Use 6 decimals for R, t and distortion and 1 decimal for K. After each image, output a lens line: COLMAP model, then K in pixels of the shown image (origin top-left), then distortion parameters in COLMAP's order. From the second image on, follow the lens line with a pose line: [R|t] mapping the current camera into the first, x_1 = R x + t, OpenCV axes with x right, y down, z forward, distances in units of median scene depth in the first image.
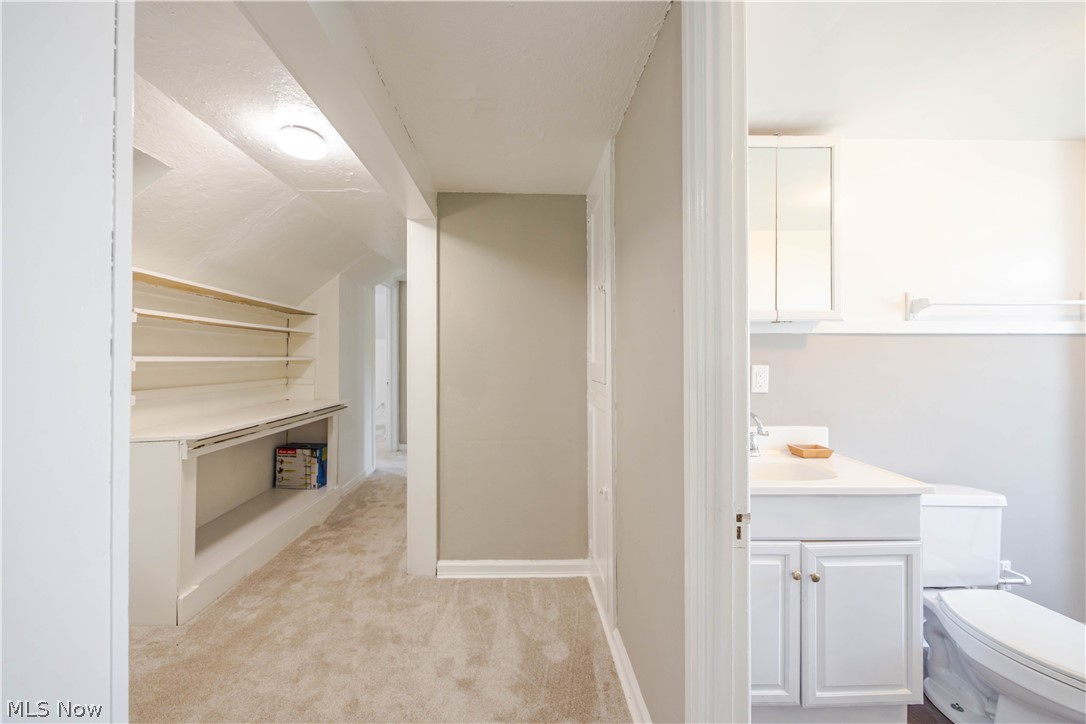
lens RADIAL K [[418.9, 0, 523.2], [0, 418.9, 355.5], [0, 0, 1]] dist [-0.005755, 0.000191]
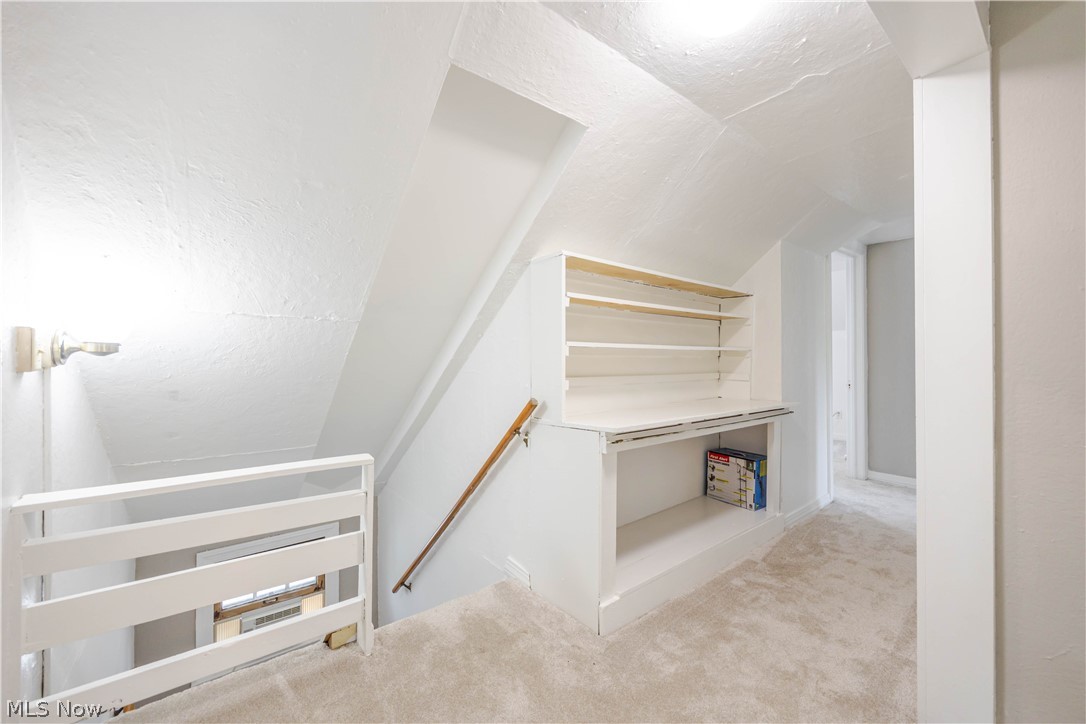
lens RADIAL K [[418.9, 0, 546.3], [0, 418.9, 359.9], [0, 0, 1]] dist [-0.005755, 0.000191]
pose [[0.605699, -0.003137, -0.795687, -0.132215], [0.008396, 0.999962, 0.002450, 0.034699], [0.795649, -0.008165, 0.605703, 0.276119]]
